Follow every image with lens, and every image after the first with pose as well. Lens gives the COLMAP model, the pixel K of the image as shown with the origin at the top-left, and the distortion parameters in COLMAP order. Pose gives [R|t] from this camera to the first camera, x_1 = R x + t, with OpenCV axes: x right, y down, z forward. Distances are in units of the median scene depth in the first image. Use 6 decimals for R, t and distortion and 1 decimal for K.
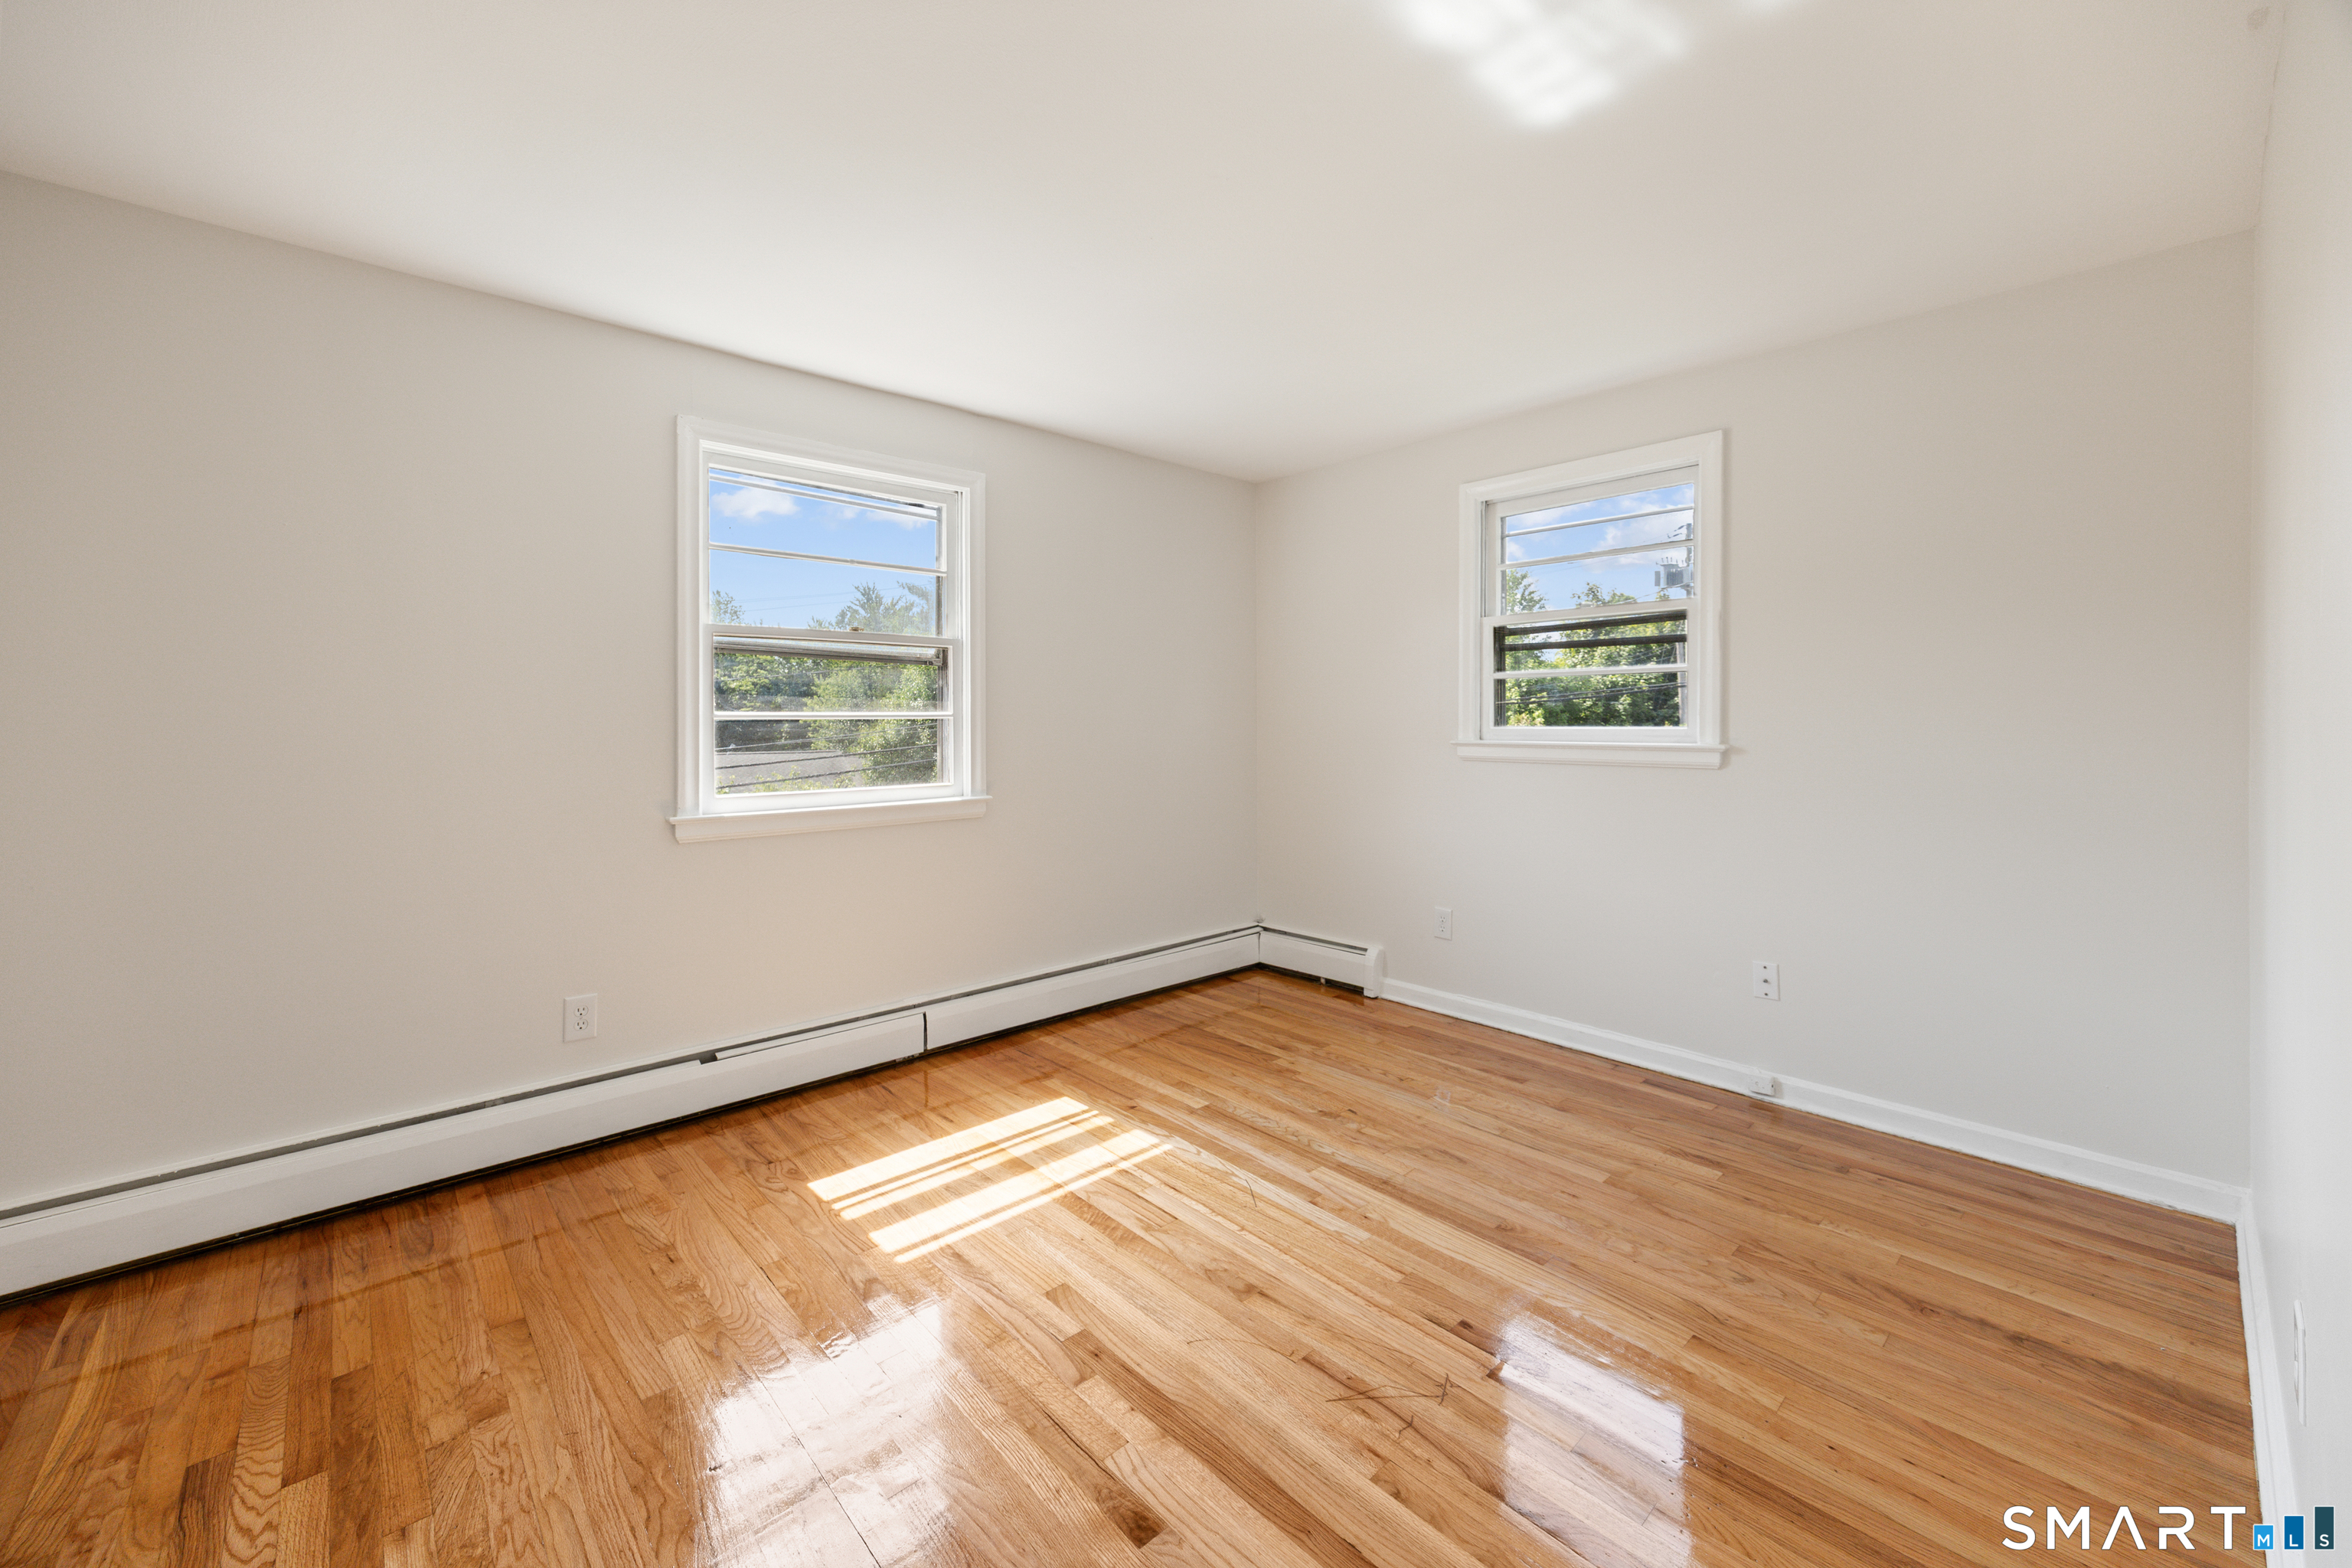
lens RADIAL K [[910.6, 0, 1176.9], [0, 910.6, 741.8], [0, 0, 1]] dist [0.000122, -0.000162]
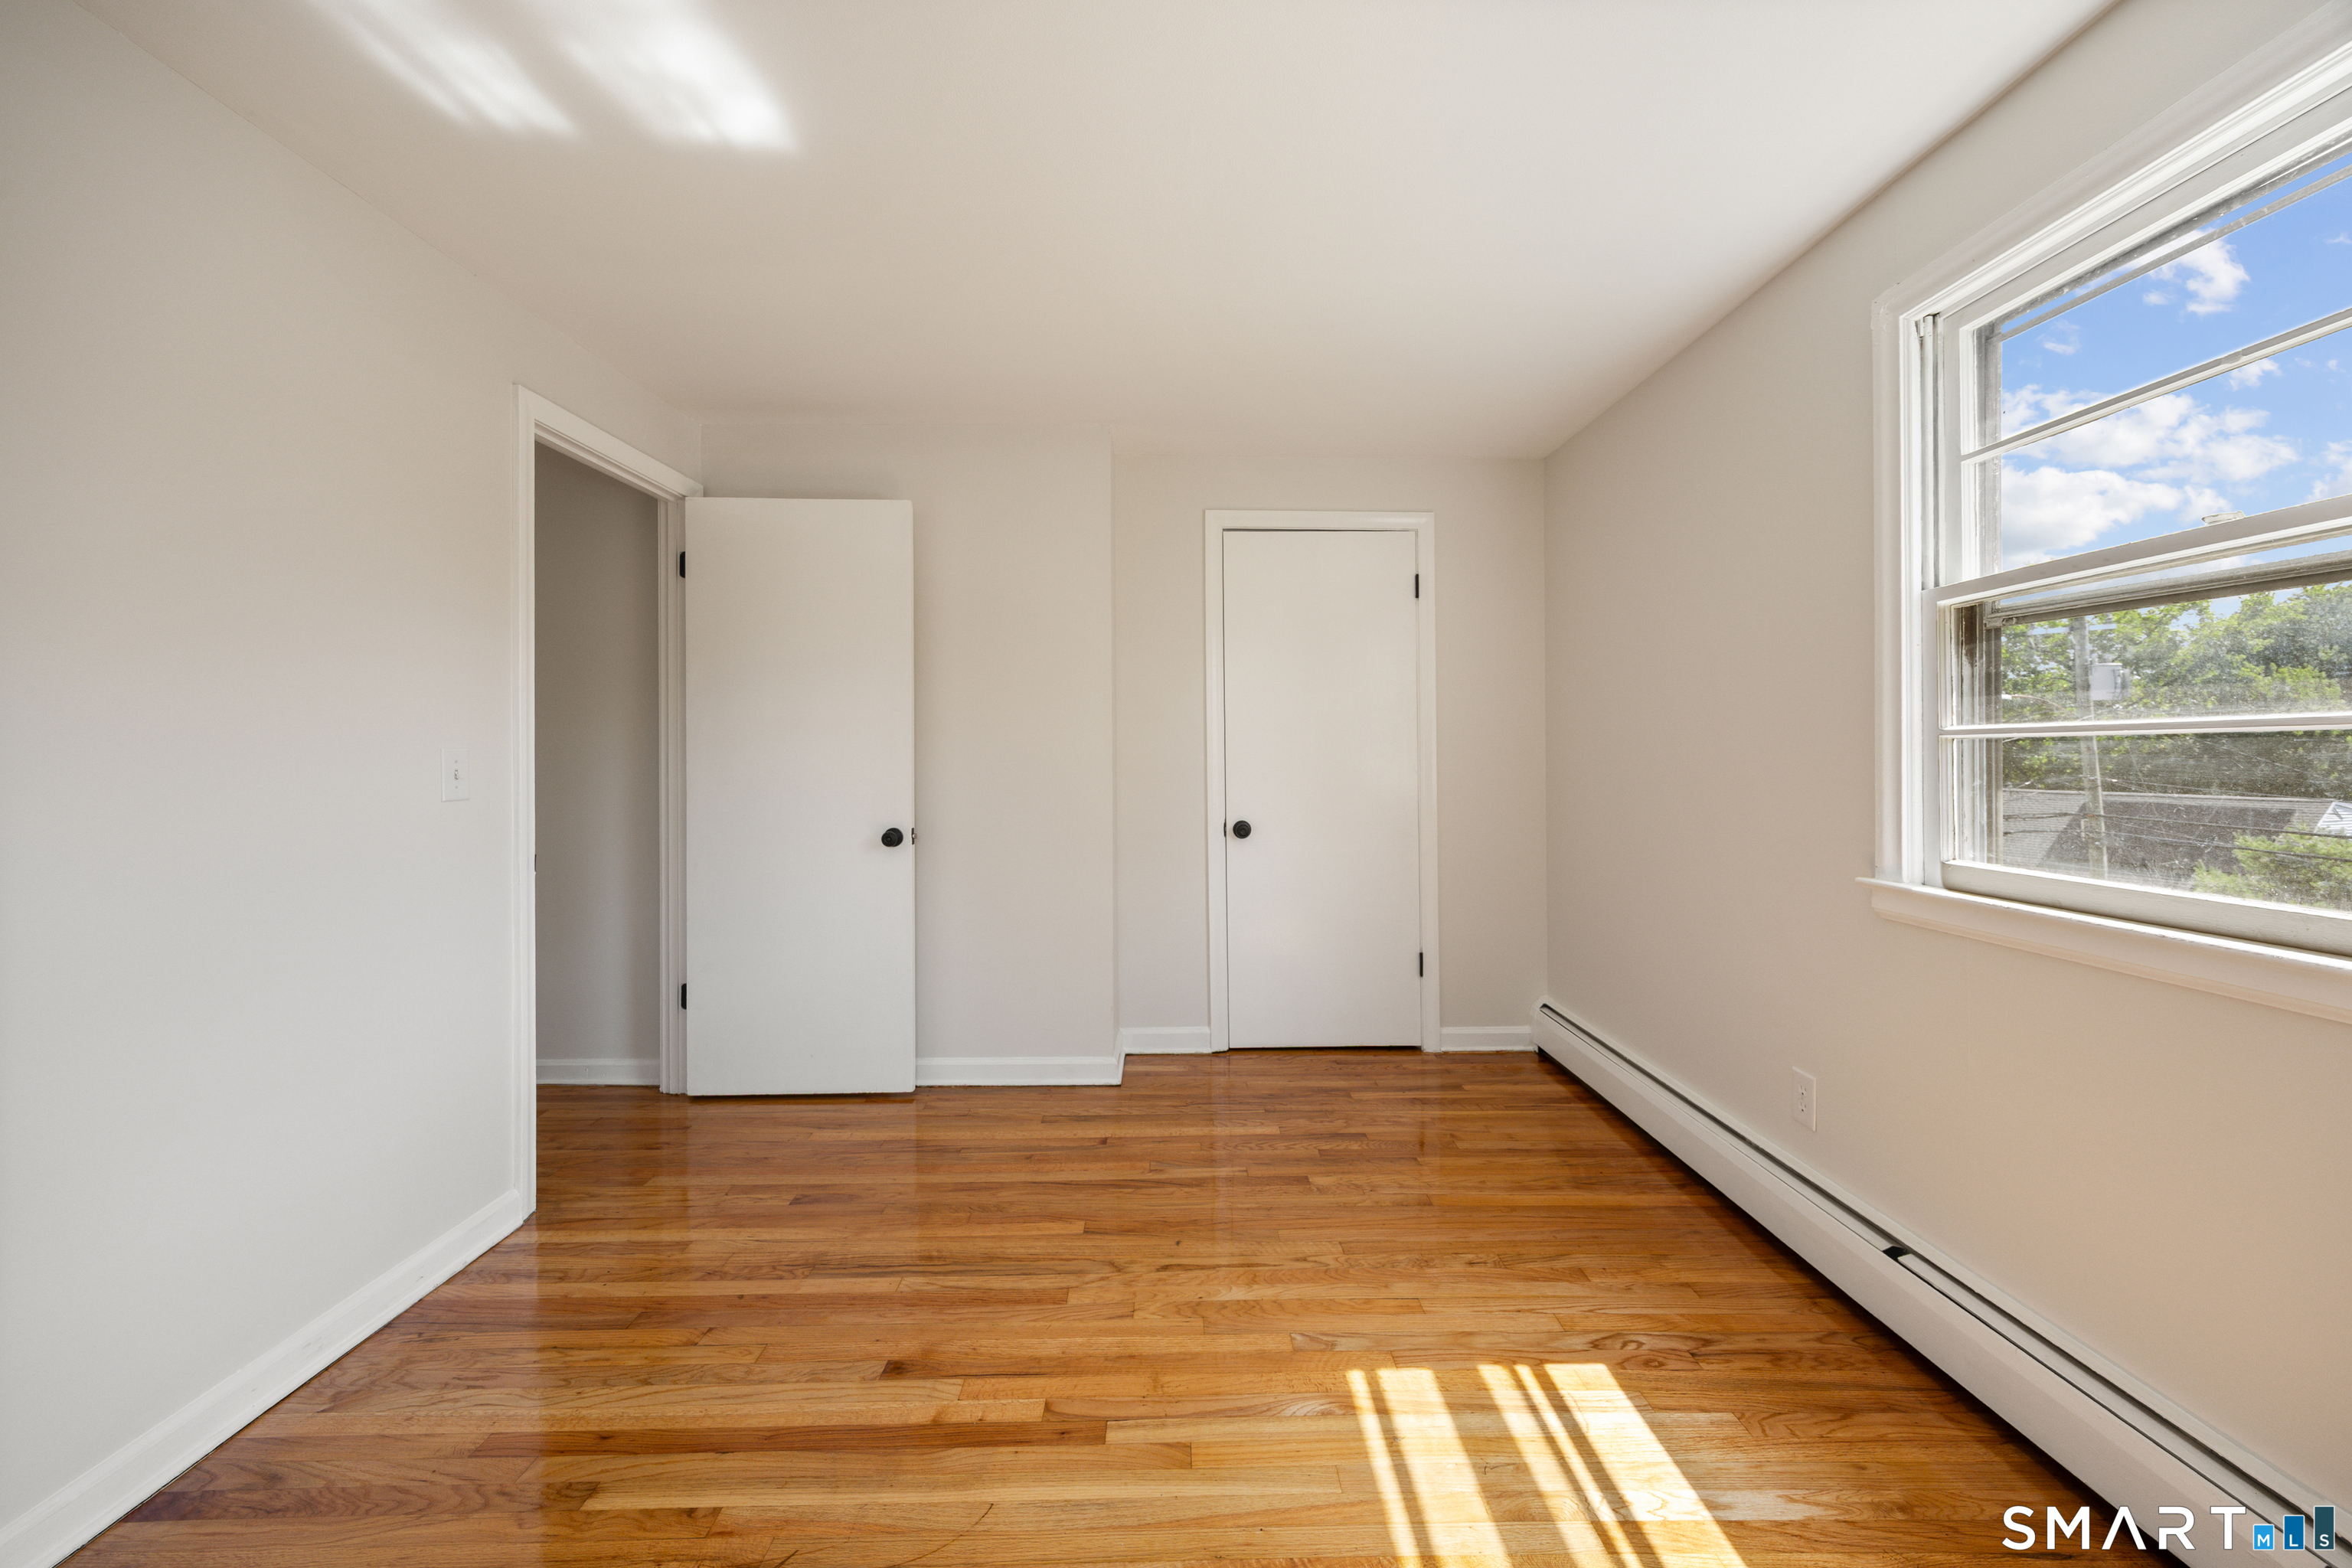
lens RADIAL K [[910.6, 0, 1176.9], [0, 910.6, 741.8], [0, 0, 1]] dist [0.000122, -0.000162]
pose [[-0.665237, -0.002562, -0.746628, 0.521740], [-0.009904, 0.999936, 0.005393, -0.030031], [0.746566, 0.010982, -0.665220, 1.686113]]
